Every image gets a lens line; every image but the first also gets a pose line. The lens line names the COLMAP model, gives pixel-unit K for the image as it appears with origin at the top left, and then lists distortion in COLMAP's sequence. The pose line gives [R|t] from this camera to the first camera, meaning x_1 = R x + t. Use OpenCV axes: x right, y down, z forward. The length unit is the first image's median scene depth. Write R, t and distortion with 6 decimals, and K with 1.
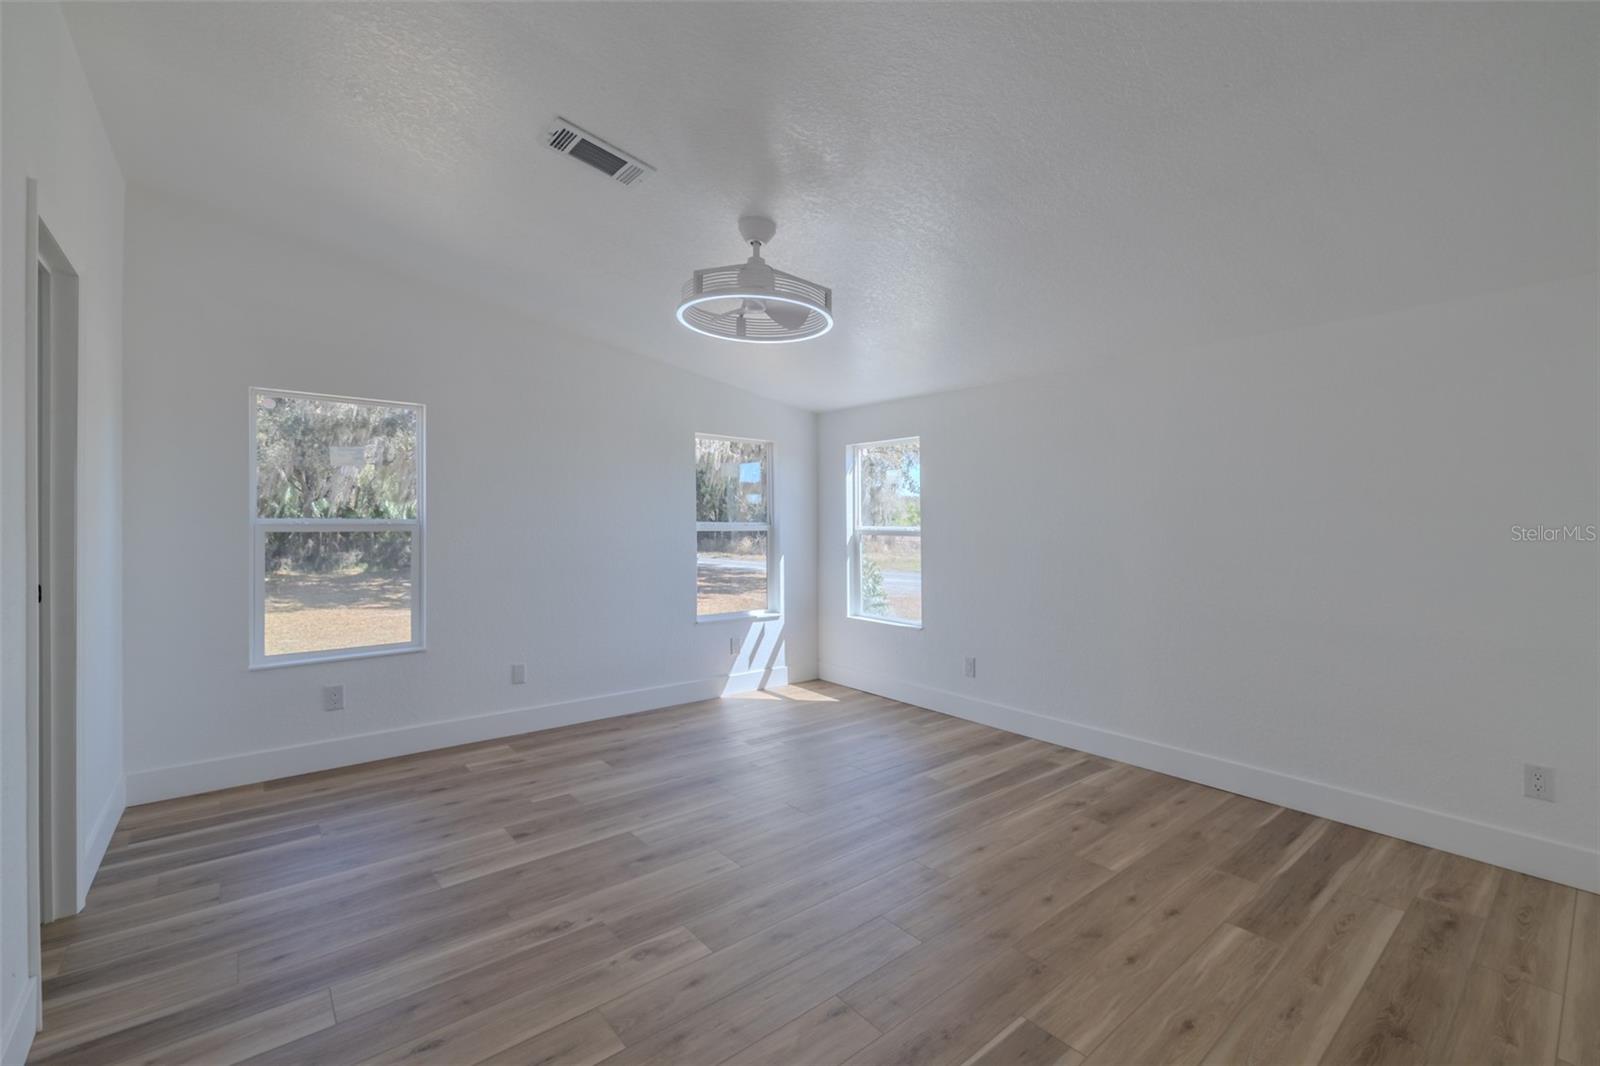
lens RADIAL K [[676.9, 0, 798.1], [0, 676.9, 533.2], [0, 0, 1]] dist [0.002367, -0.001045]
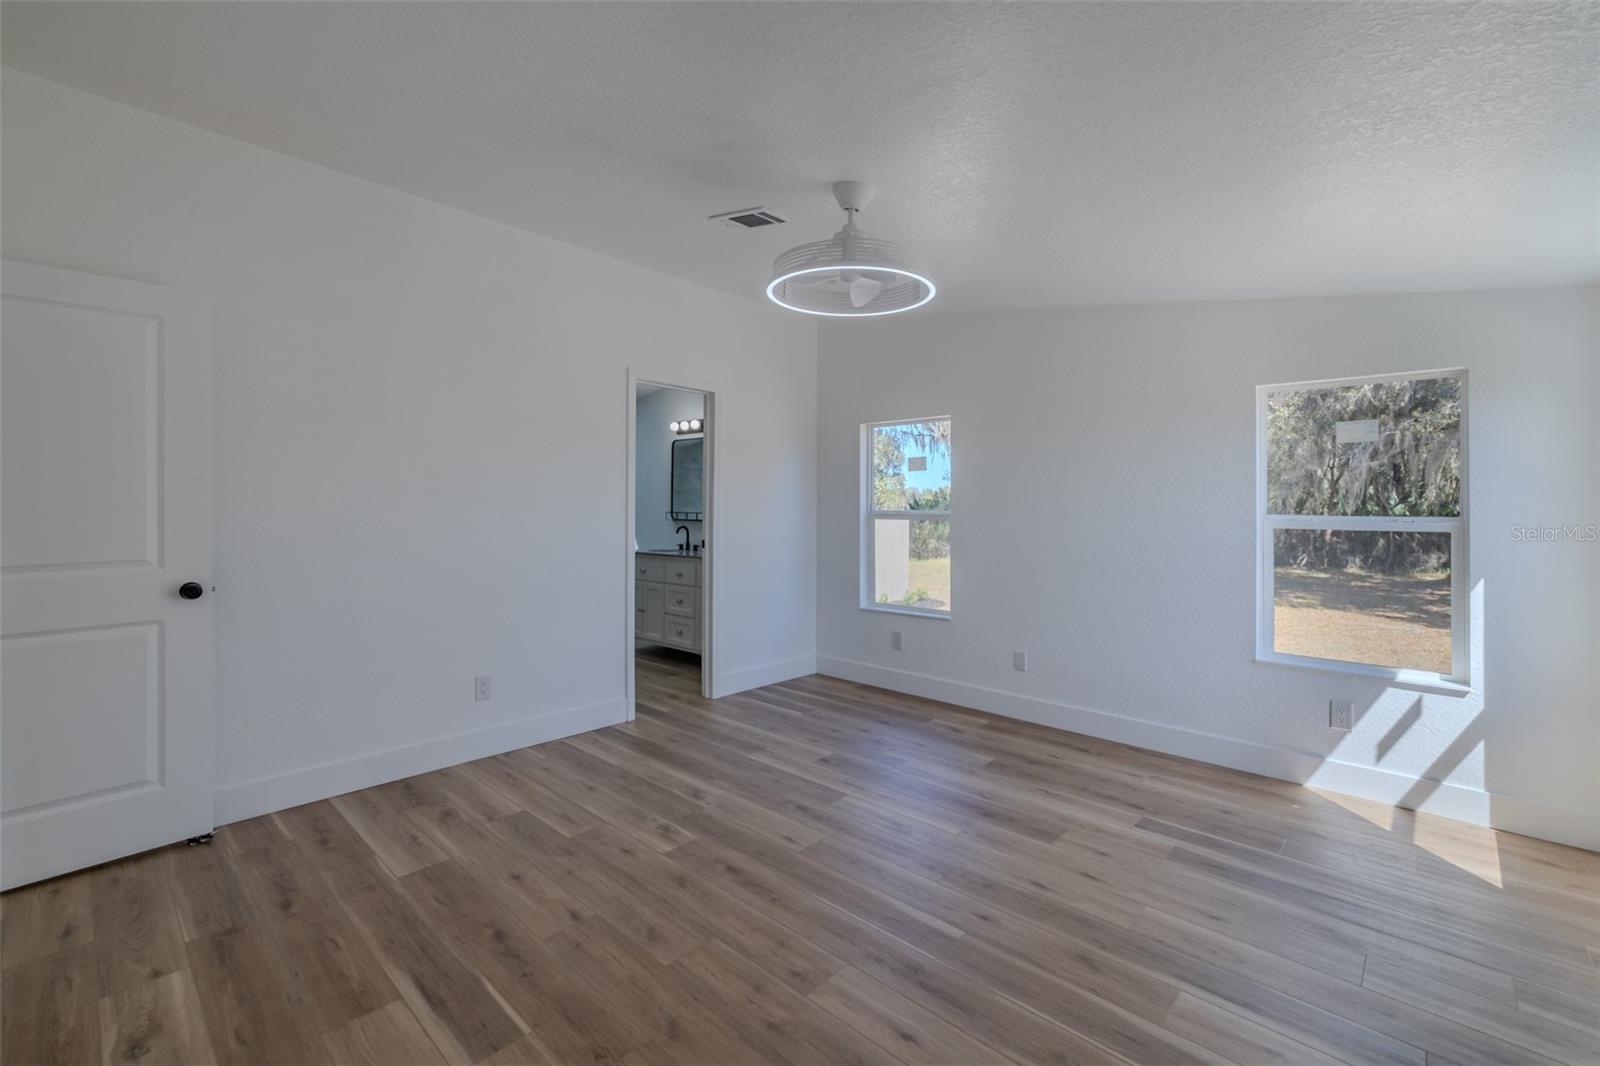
lens RADIAL K [[674.7, 0, 807.5], [0, 674.7, 515.8], [0, 0, 1]] dist [0.004386, 0.000159]
pose [[0.145545, 0.001458, -0.989350, 0.724753], [-0.024321, 0.999702, -0.002105, -0.005987], [0.989053, 0.024368, 0.145538, 0.674381]]
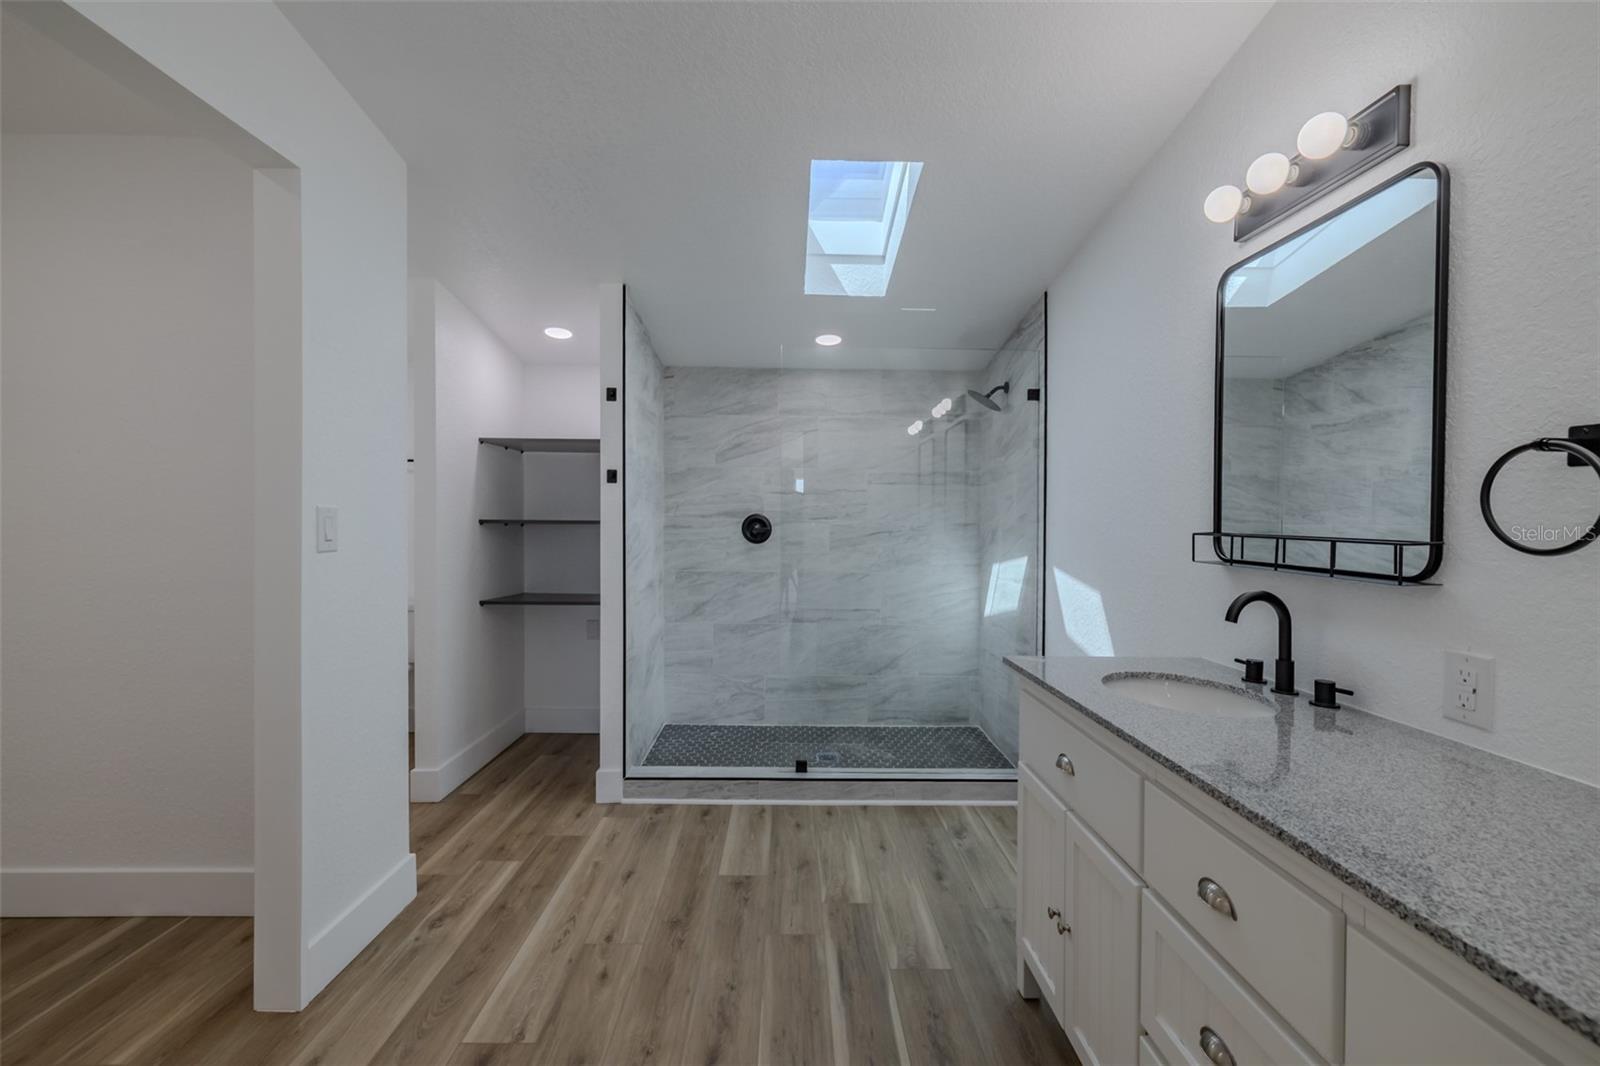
lens RADIAL K [[676.9, 0, 810.5], [0, 676.9, 525.1], [0, 0, 1]] dist [0.002367, -0.001045]
pose [[-0.607539, -0.008855, -0.794241, -0.718636], [-0.033997, 0.999311, 0.014864, -0.014028], [0.793562, 0.036032, -0.607422, 0.637962]]
